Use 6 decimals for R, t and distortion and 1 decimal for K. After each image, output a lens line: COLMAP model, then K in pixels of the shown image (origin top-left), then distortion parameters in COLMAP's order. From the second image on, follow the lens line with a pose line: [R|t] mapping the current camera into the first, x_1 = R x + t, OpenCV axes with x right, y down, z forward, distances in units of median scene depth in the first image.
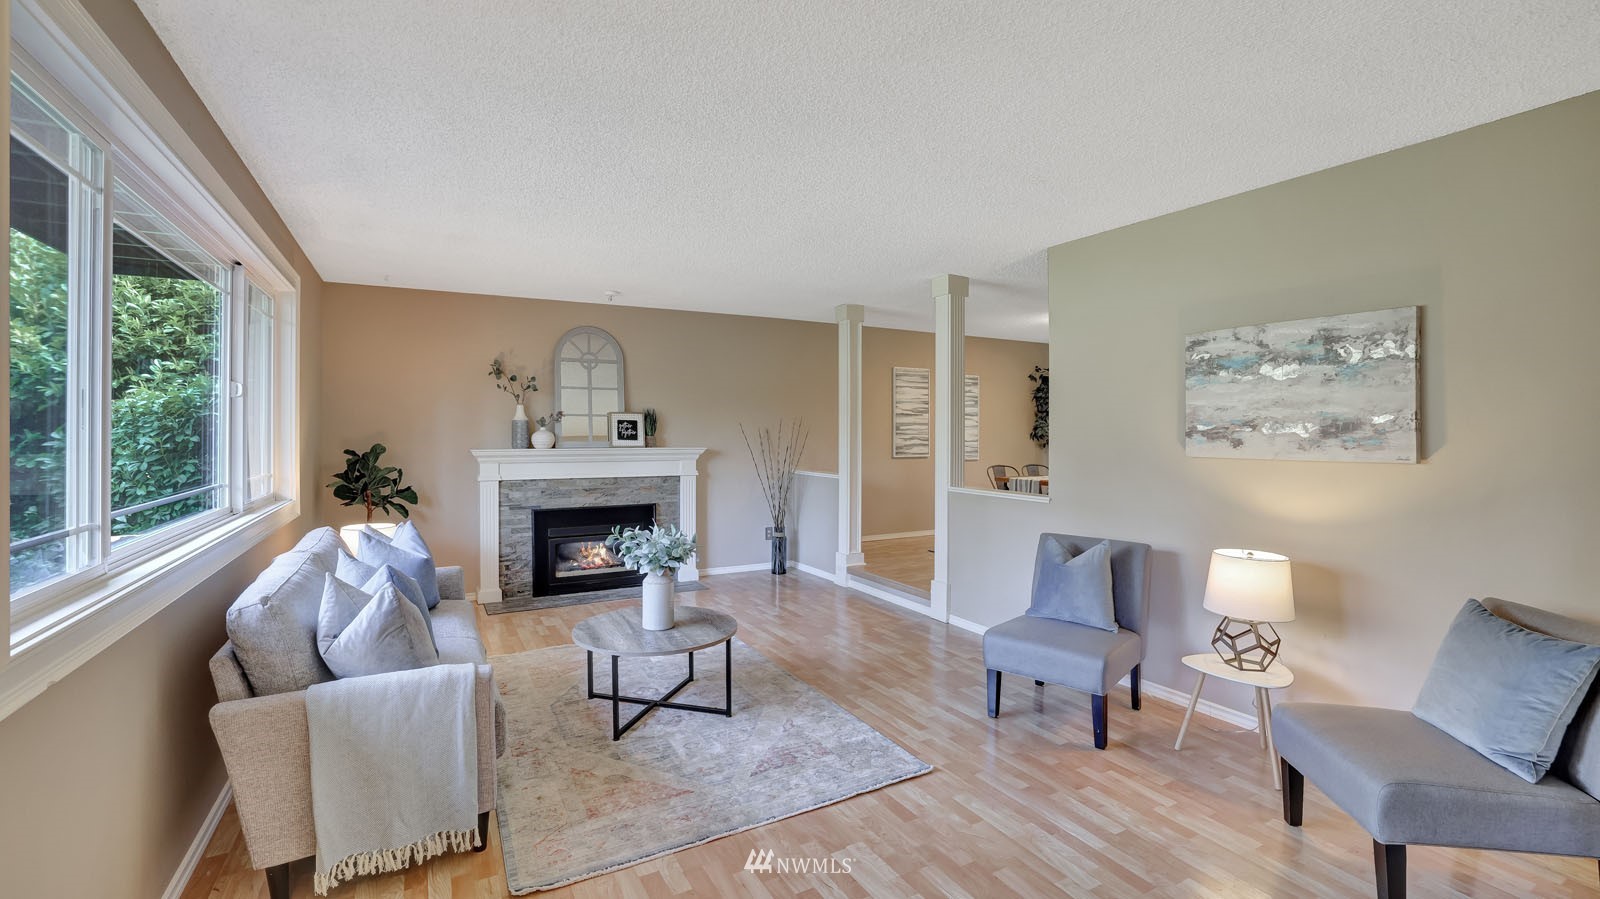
lens RADIAL K [[695.6, 0, 803.7], [0, 695.6, 434.2], [0, 0, 1]] dist [-0.047975, 0.023248]
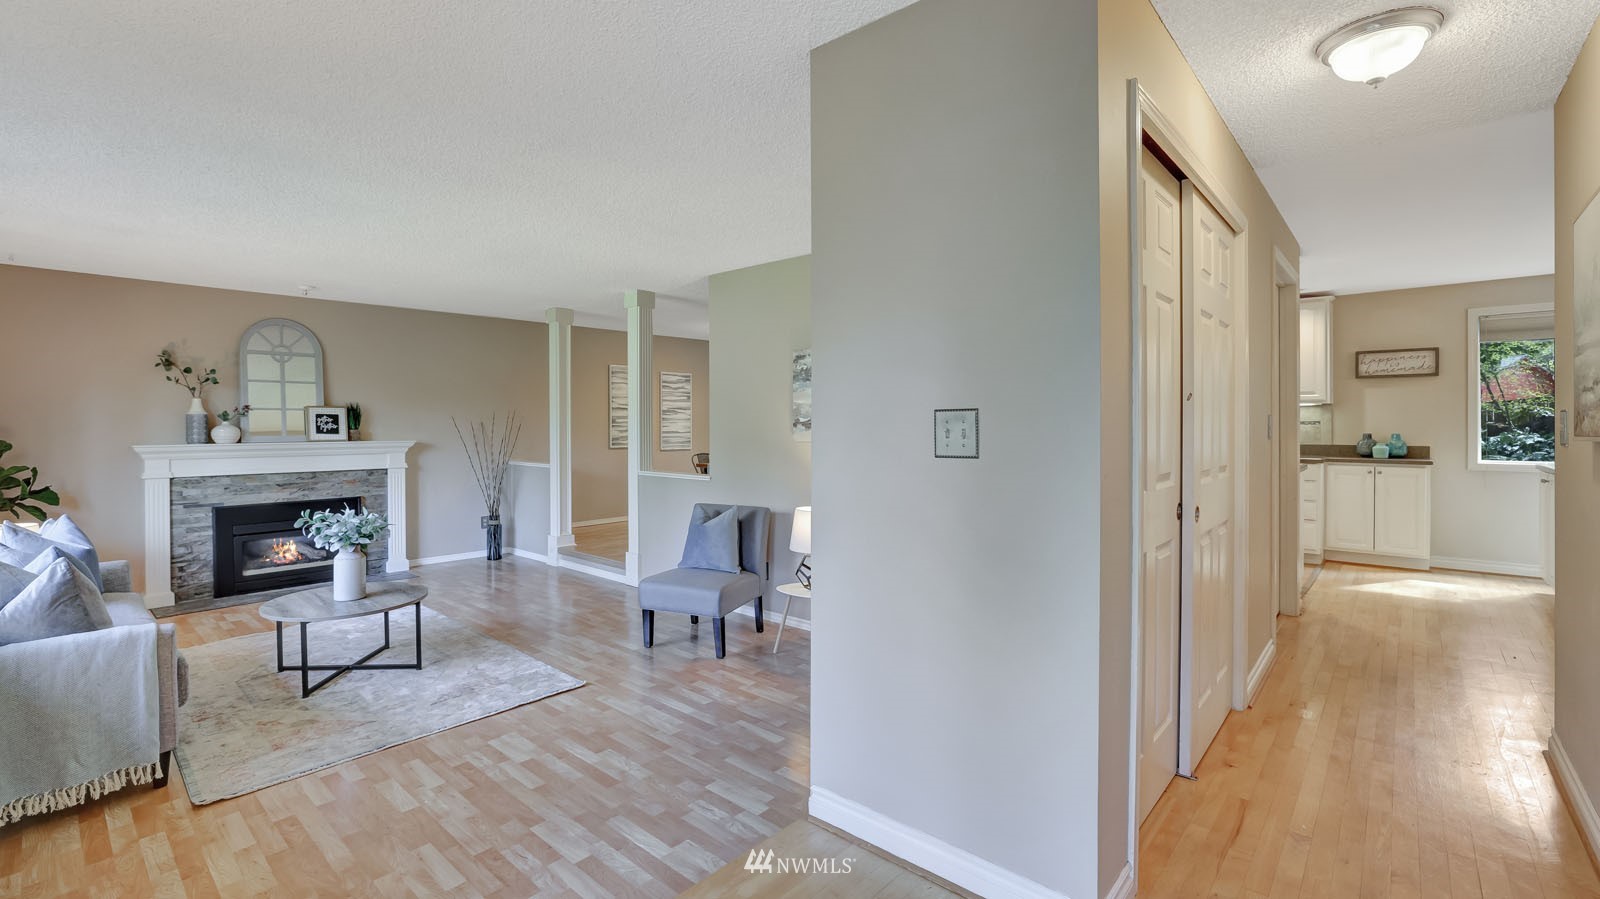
lens RADIAL K [[696.2, 0, 785.0], [0, 696.2, 430.4], [0, 0, 1]] dist [-0.028387, 0.015035]
pose [[0.948429, -0.007434, 0.316903, 0.108627], [0.006134, 0.999968, 0.005101, 0.004224], [-0.316931, -0.002894, 0.948444, -0.289735]]
